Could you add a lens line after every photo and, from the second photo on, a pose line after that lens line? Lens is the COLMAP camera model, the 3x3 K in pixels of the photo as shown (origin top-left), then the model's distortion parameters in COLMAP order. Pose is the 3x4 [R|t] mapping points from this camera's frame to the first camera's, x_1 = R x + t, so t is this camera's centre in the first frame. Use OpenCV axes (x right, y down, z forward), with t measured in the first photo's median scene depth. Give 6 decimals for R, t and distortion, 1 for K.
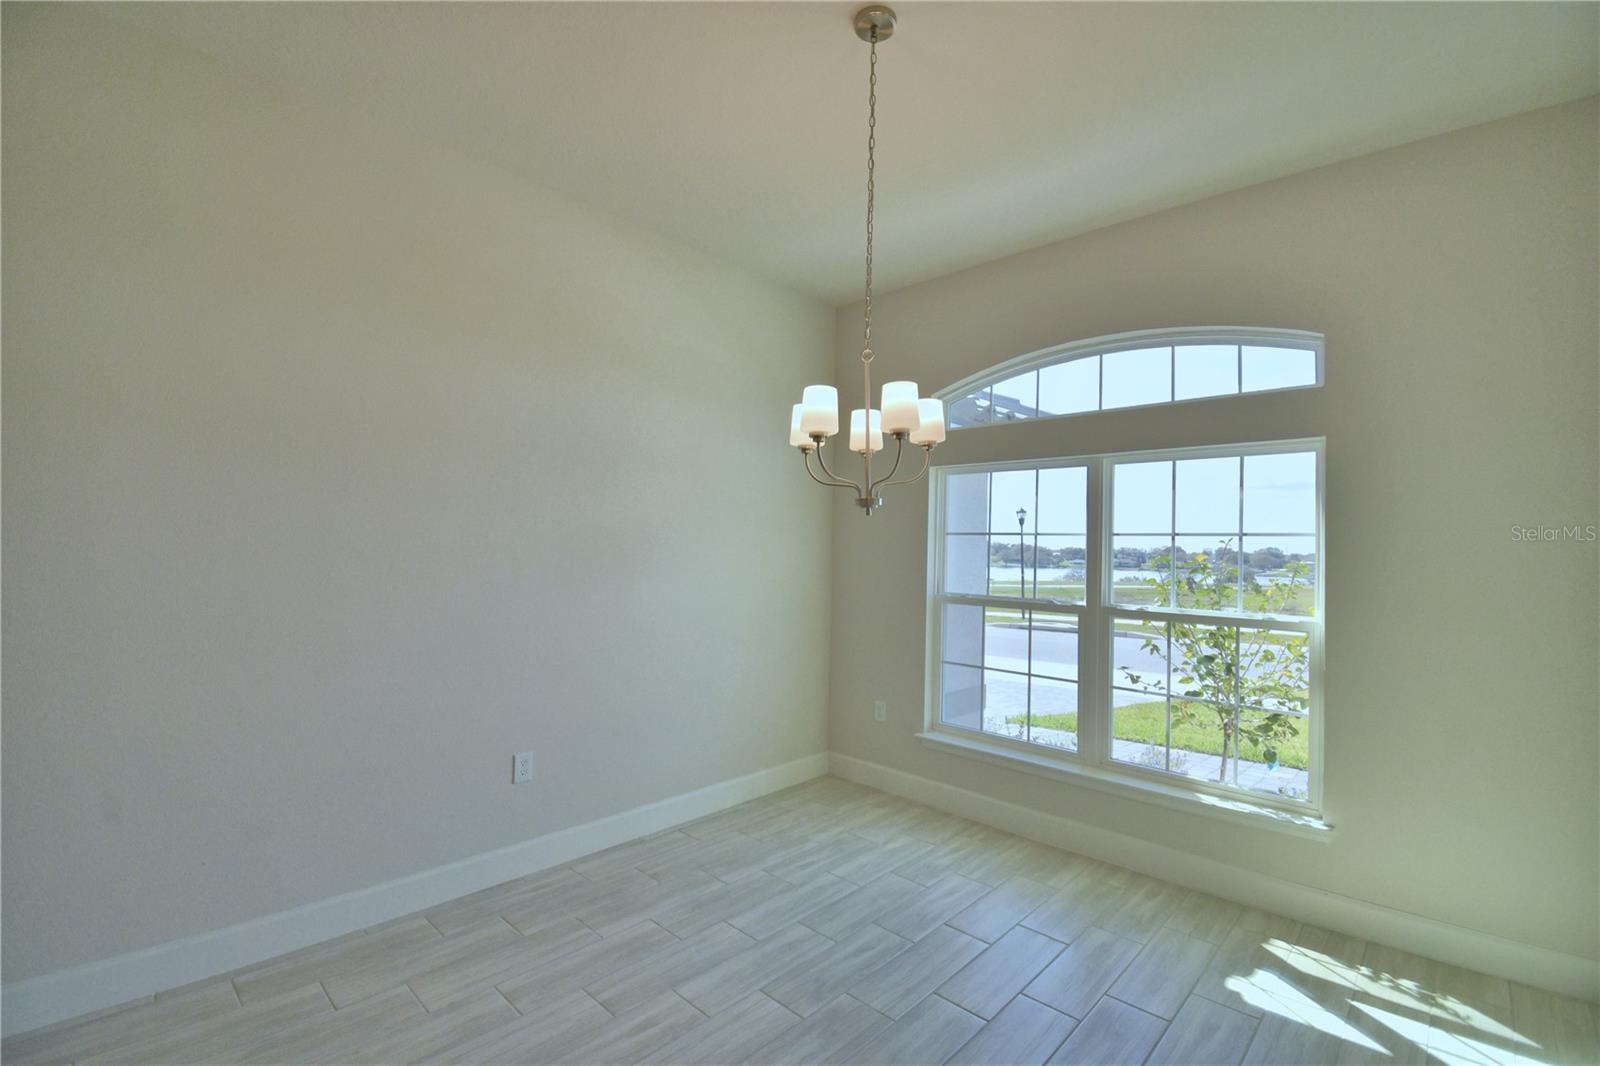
lens RADIAL K [[705.8, 0, 791.4], [0, 705.8, 537.7], [0, 0, 1]] dist [0.016389, -0.021053]
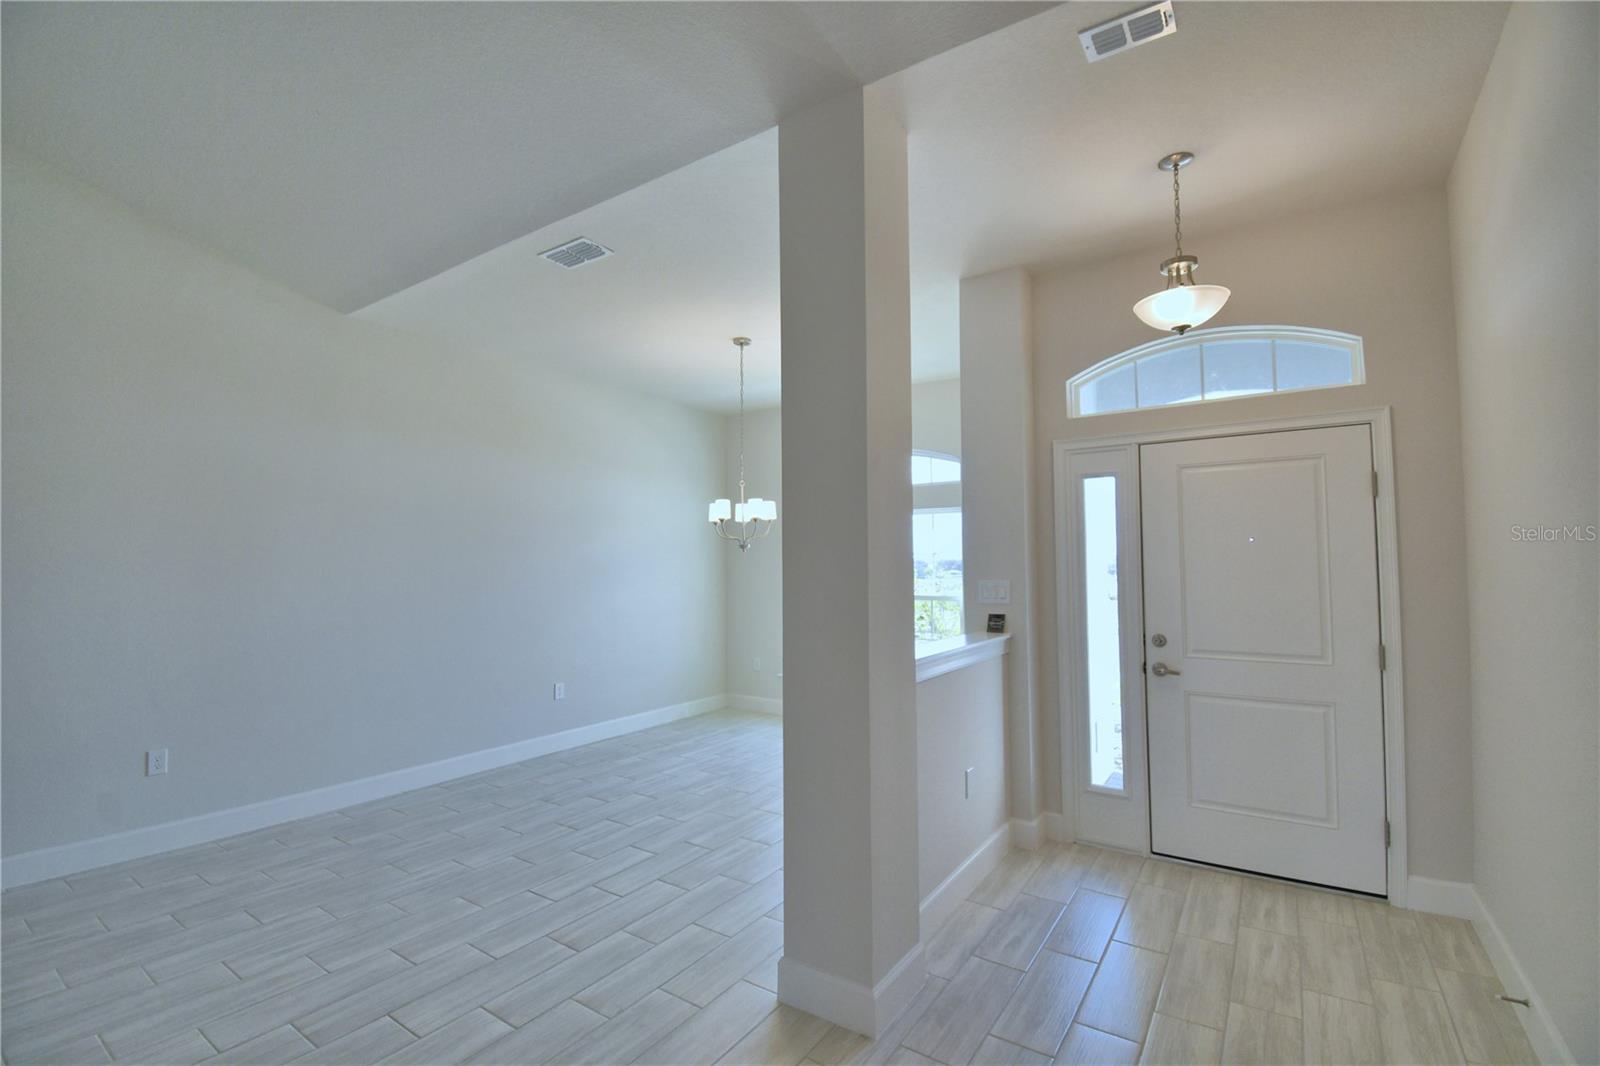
lens RADIAL K [[705.8, 0, 791.4], [0, 705.8, 537.7], [0, 0, 1]] dist [0.016389, -0.021053]
pose [[0.985702, -0.020510, 0.167247, -0.099229], [0.025200, 0.999345, -0.025969, -0.009329], [-0.166604, 0.029812, 0.985573, -1.049071]]
